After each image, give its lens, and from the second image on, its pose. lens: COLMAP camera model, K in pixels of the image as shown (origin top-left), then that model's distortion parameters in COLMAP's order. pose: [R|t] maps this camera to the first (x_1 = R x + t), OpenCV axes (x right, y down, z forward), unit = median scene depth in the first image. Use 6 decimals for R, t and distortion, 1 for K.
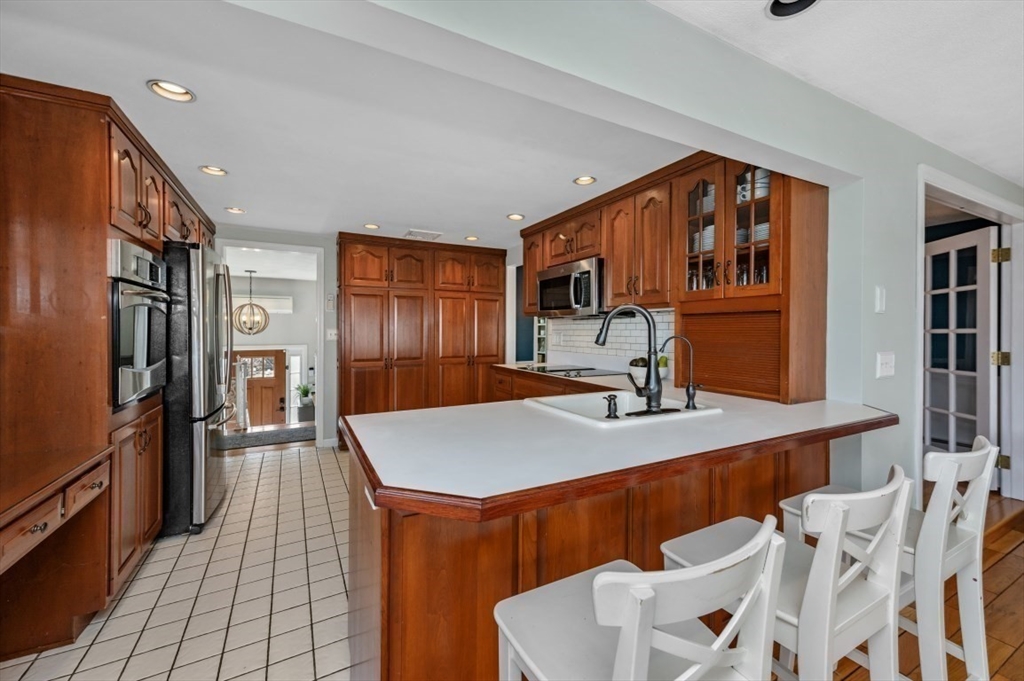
lens RADIAL K [[407.9, 0, 518.0], [0, 407.9, 334.0], [0, 0, 1]] dist [0.005933, -0.001054]
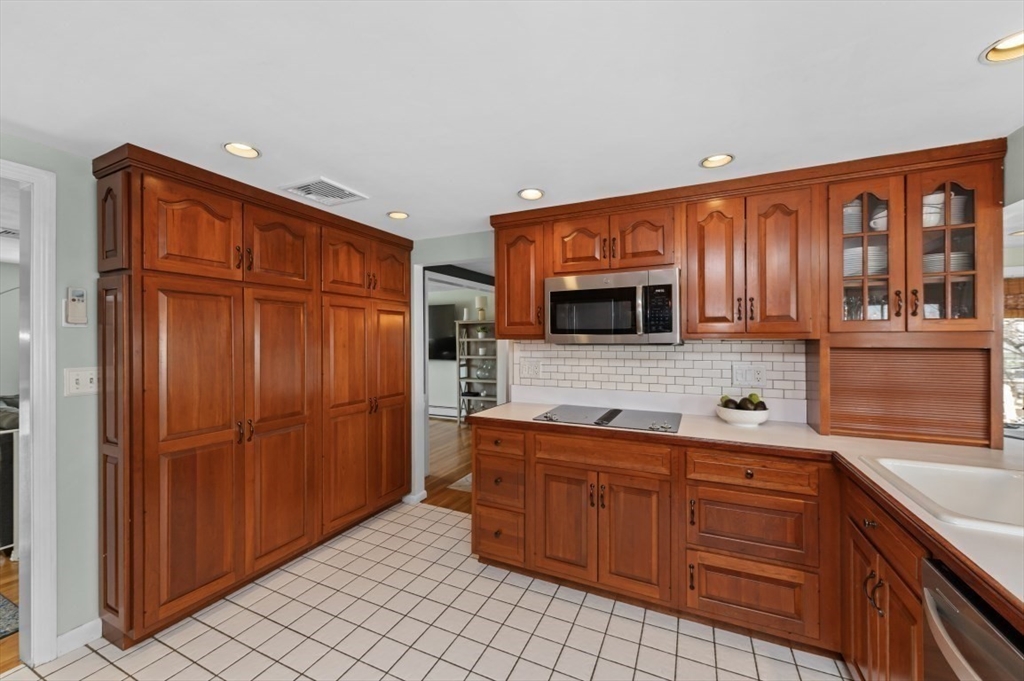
lens RADIAL K [[407.9, 0, 543.7], [0, 407.9, 340.1], [0, 0, 1]] dist [0.005933, -0.001054]
pose [[0.806698, -0.000489, 0.590963, -0.309153], [0.008230, 0.999912, -0.010406, -0.032084], [-0.590906, 0.013258, 0.806631, 0.360509]]
